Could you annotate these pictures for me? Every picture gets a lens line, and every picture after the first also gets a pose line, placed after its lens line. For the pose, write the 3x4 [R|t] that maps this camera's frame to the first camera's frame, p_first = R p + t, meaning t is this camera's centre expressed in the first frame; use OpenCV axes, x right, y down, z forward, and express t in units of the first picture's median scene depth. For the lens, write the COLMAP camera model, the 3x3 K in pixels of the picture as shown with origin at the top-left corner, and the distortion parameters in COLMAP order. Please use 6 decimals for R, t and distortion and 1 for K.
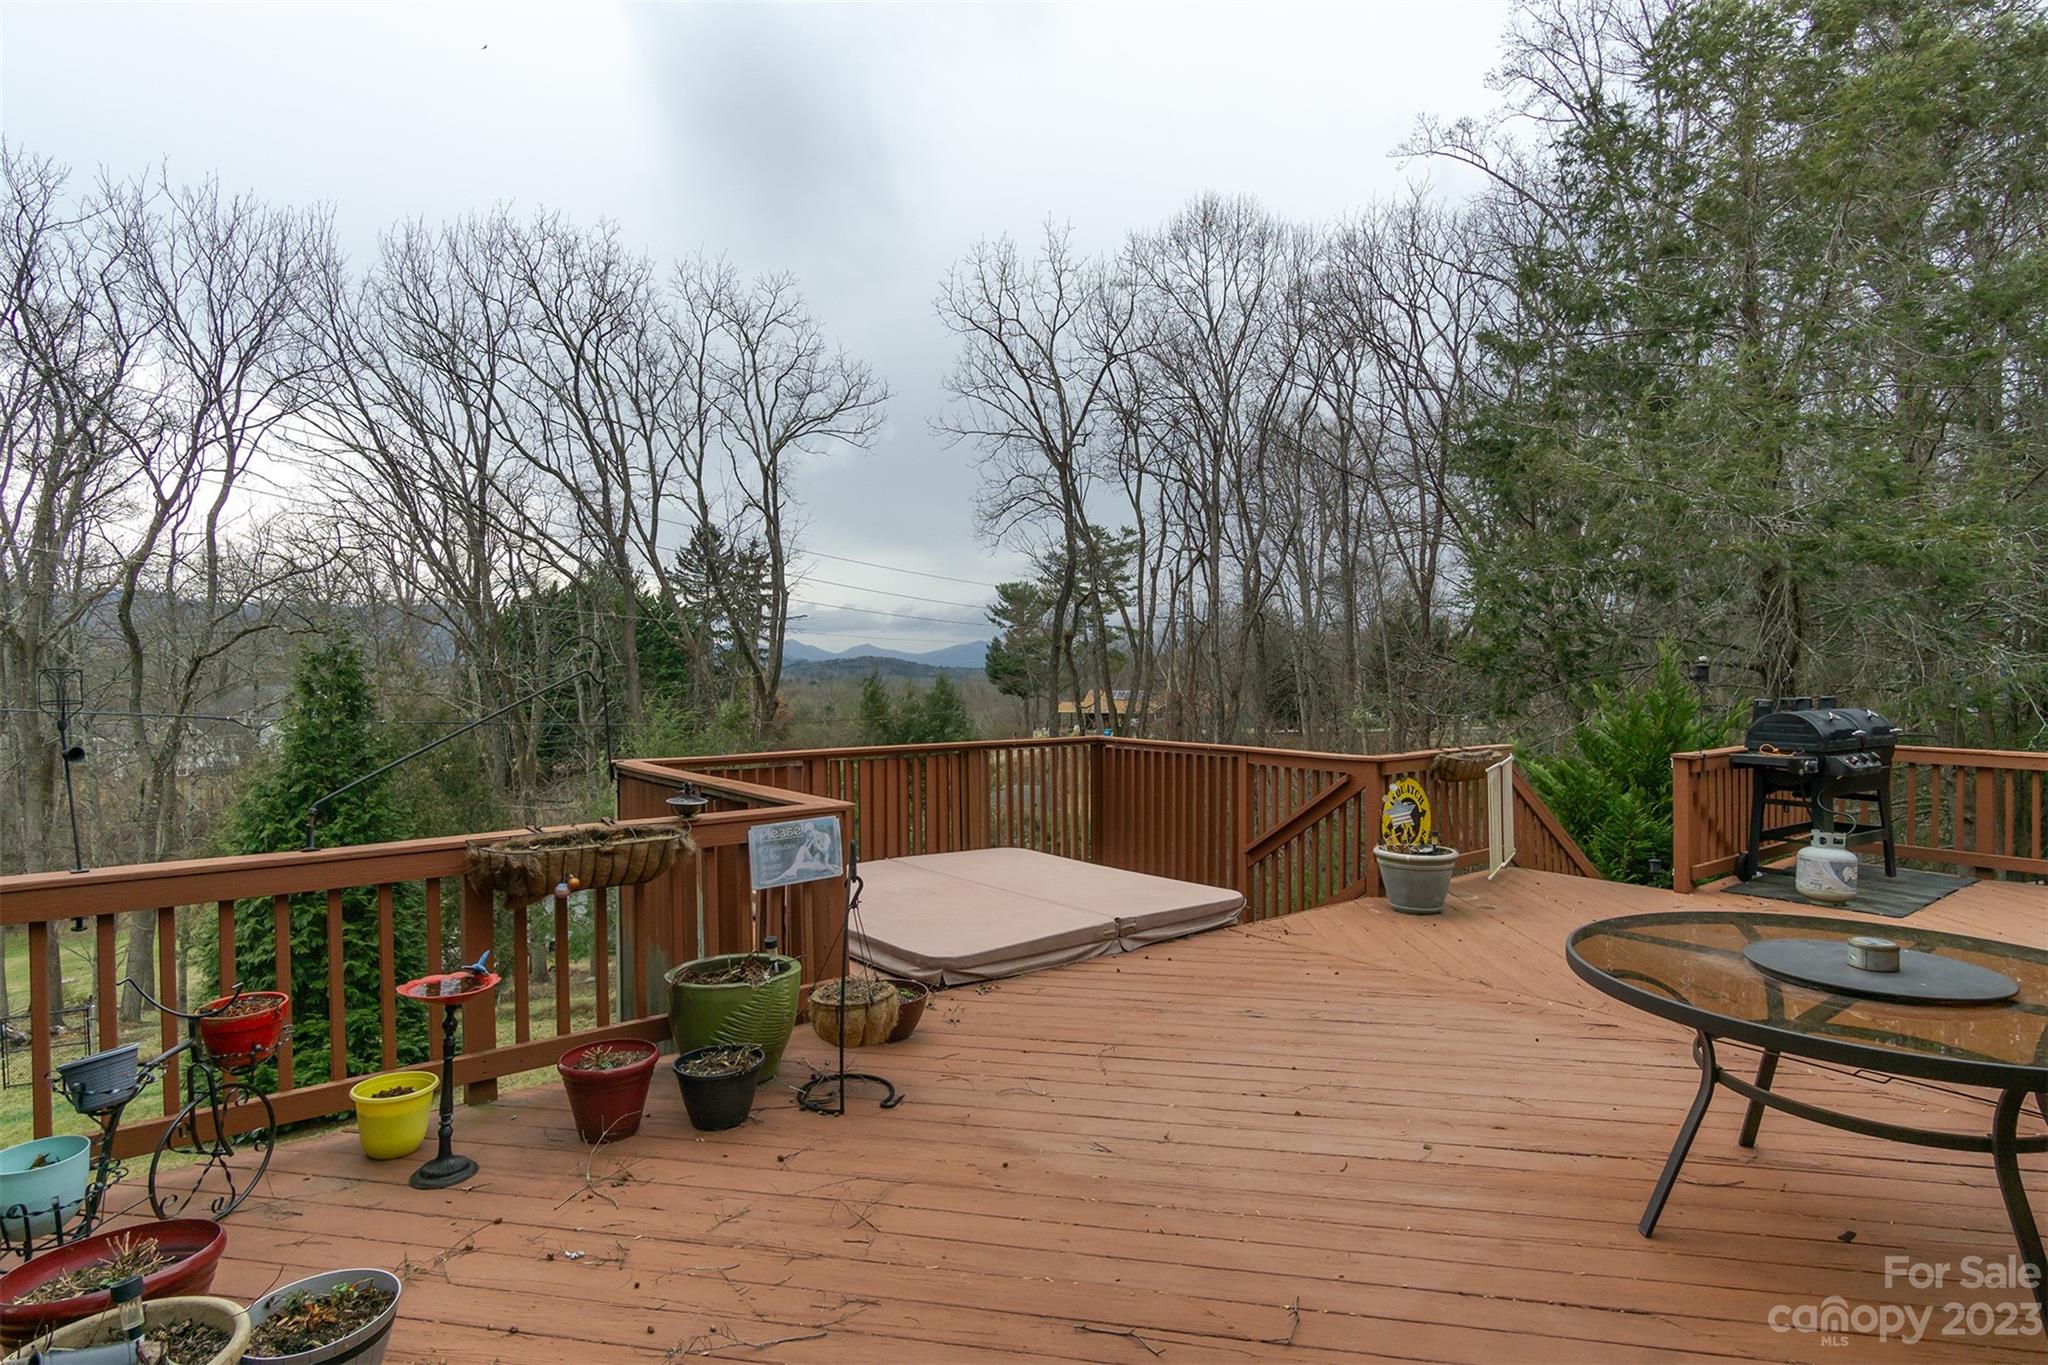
lens RADIAL K [[1104.4, 0, 1036.5], [0, 1104.4, 686.6], [0, 0, 1]] dist [-0.002109, -0.000612]
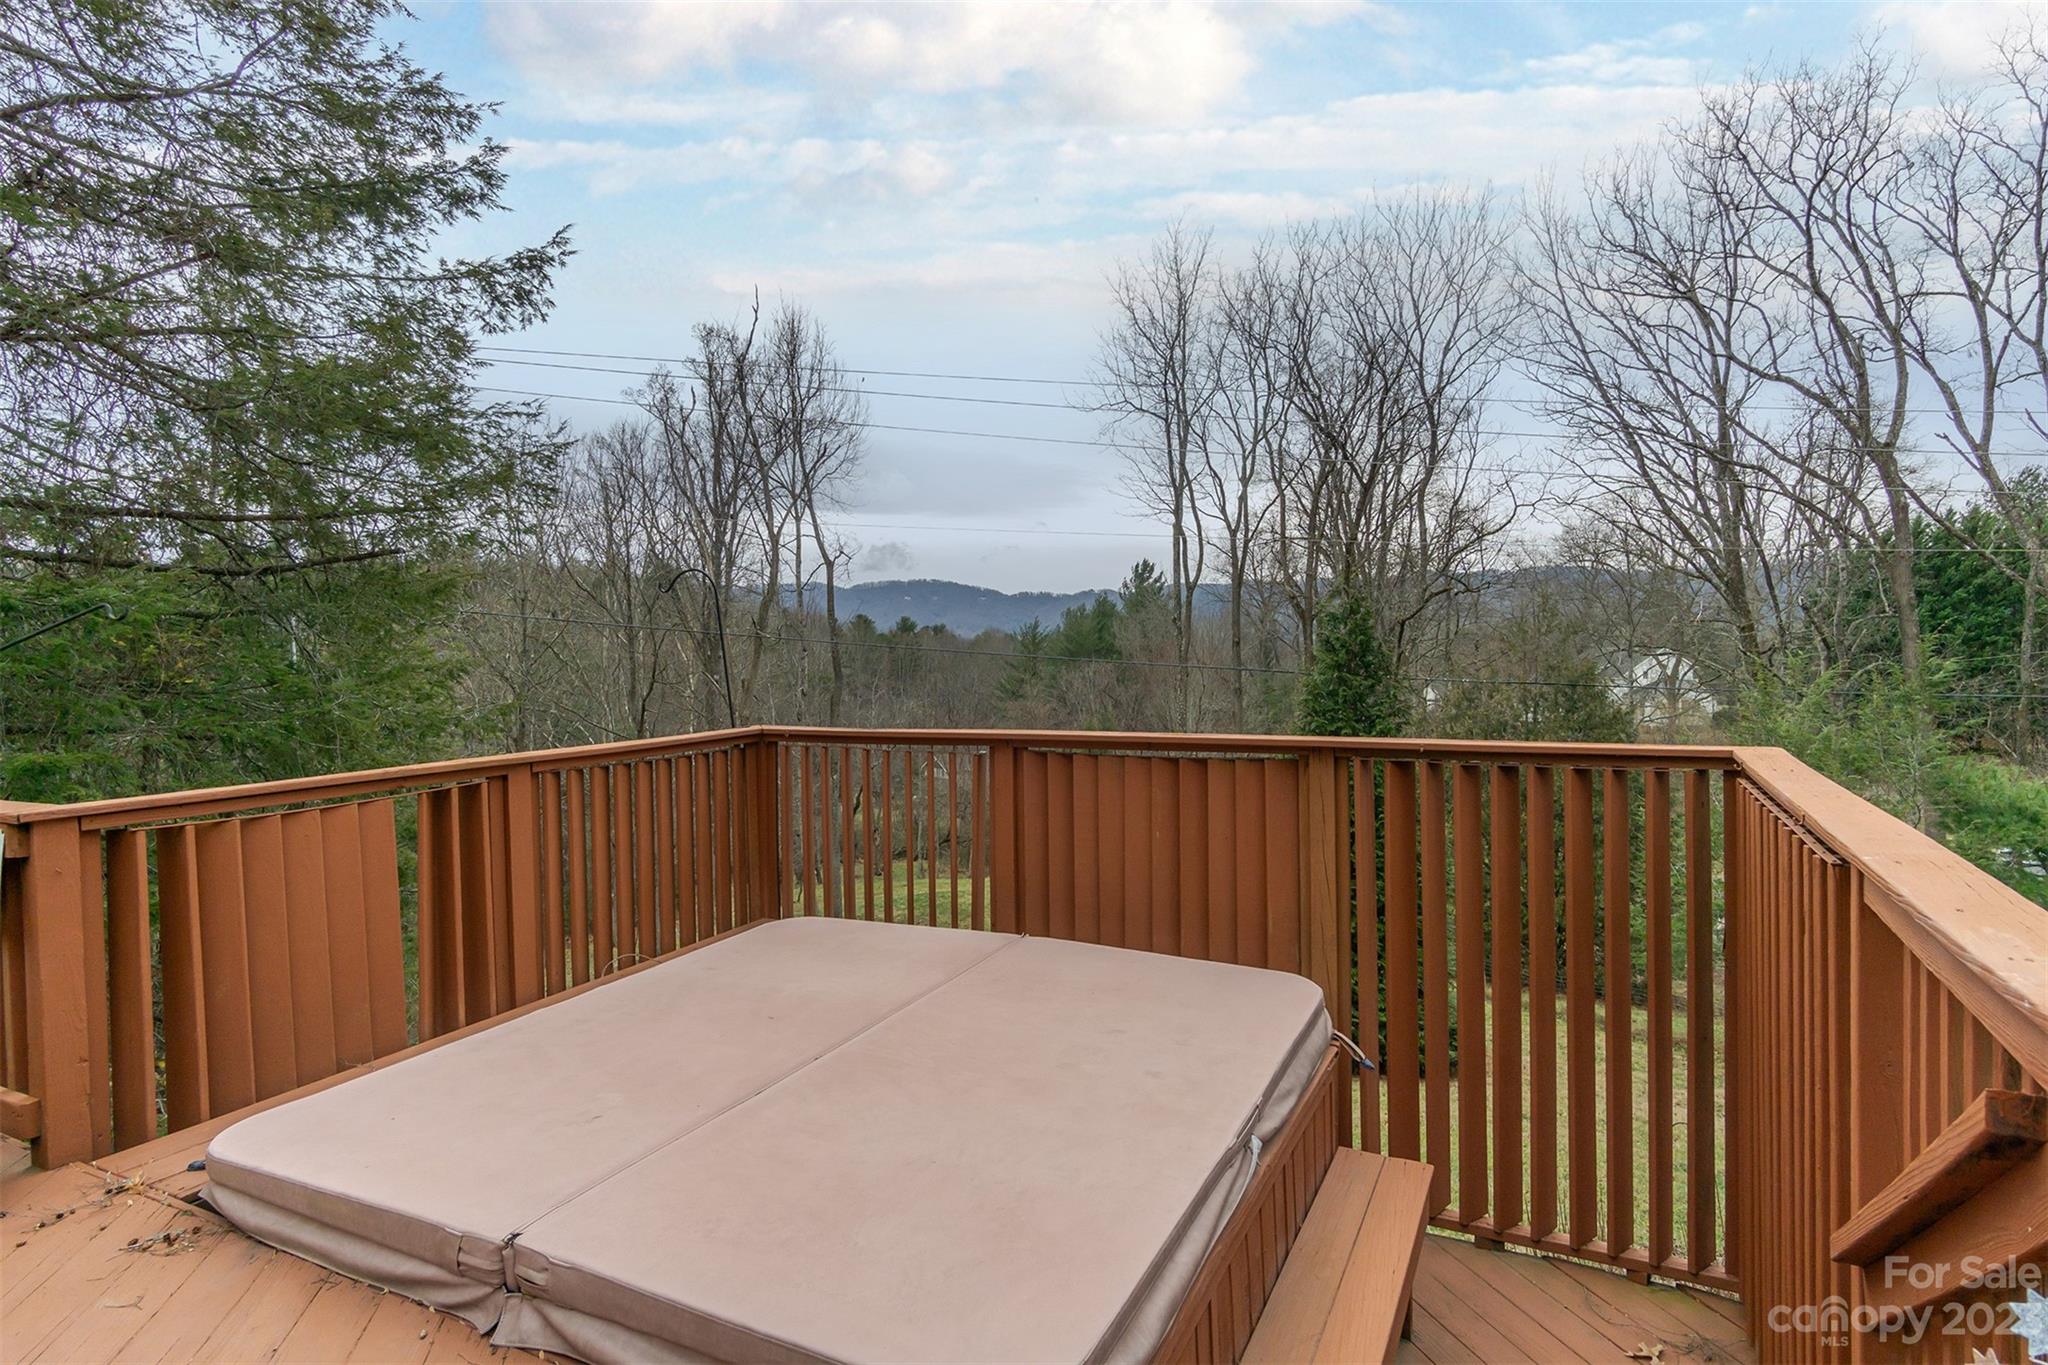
lens RADIAL K [[1104.4, 0, 1036.5], [0, 1104.4, 686.6], [0, 0, 1]] dist [-0.002109, -0.000612]
pose [[0.415564, 0.024649, -0.909230, 0.074614], [0.005518, 0.999546, 0.029619, 0.003609], [0.909547, -0.017326, 0.415239, 0.162454]]
